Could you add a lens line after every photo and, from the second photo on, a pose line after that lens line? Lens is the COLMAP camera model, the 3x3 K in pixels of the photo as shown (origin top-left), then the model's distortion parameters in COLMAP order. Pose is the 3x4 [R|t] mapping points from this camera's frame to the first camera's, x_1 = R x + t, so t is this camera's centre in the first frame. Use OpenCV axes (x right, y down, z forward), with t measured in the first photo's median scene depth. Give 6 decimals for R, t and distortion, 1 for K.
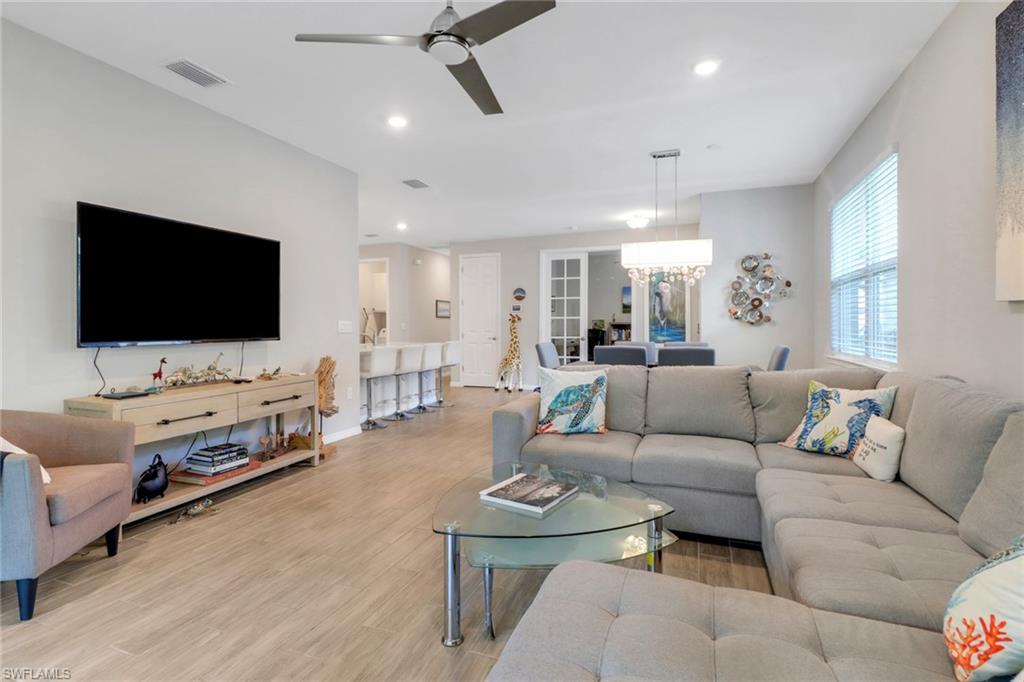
lens RADIAL K [[495.0, 0, 514.7], [0, 495.0, 339.7], [0, 0, 1]] dist [0.000665, -0.017095]
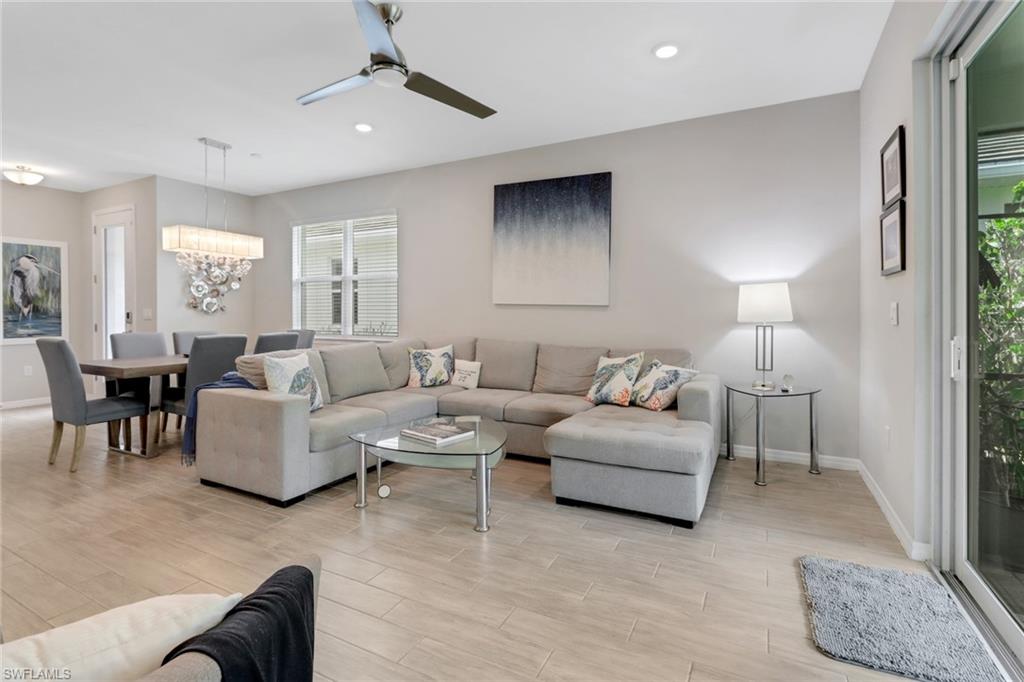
lens RADIAL K [[471.7, 0, 514.4], [0, 471.7, 324.3], [0, 0, 1]] dist [0.036182, -0.014162]
pose [[0.121832, -0.021413, 0.992320, -0.945111], [0.029163, 0.999413, 0.017986, -0.013725], [-0.992122, 0.026748, 0.122385, 0.446929]]
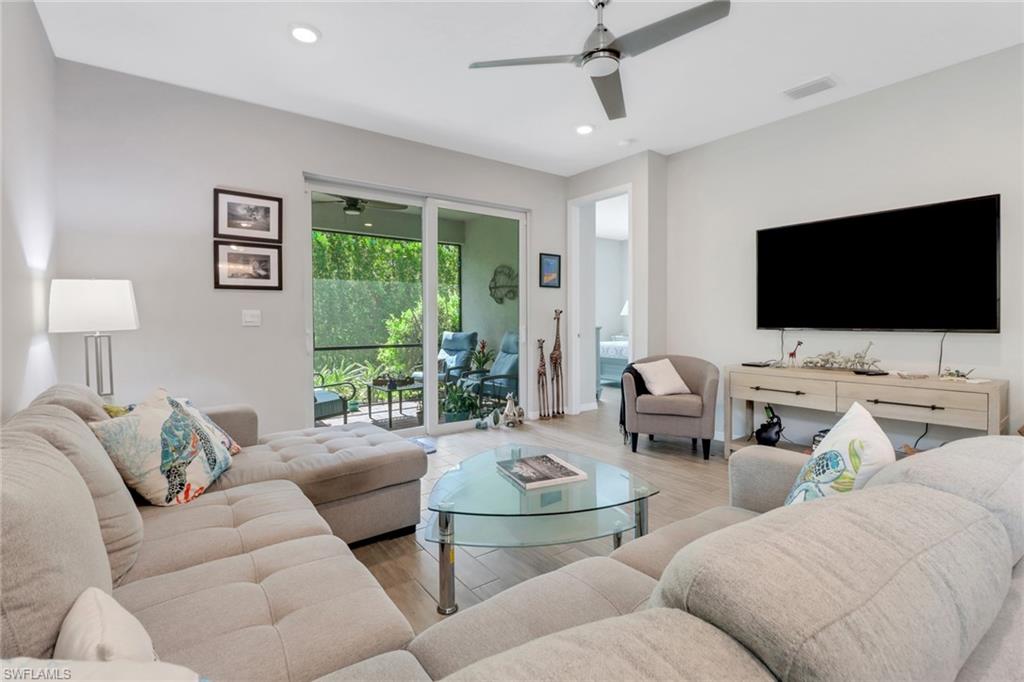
lens RADIAL K [[471.7, 0, 514.4], [0, 471.7, 324.3], [0, 0, 1]] dist [0.036182, -0.014162]
pose [[-0.551421, 0.019199, -0.834006, 0.715032], [-0.016678, 0.999282, 0.034031, -0.035503], [0.834061, 0.032675, -0.550704, 1.180092]]
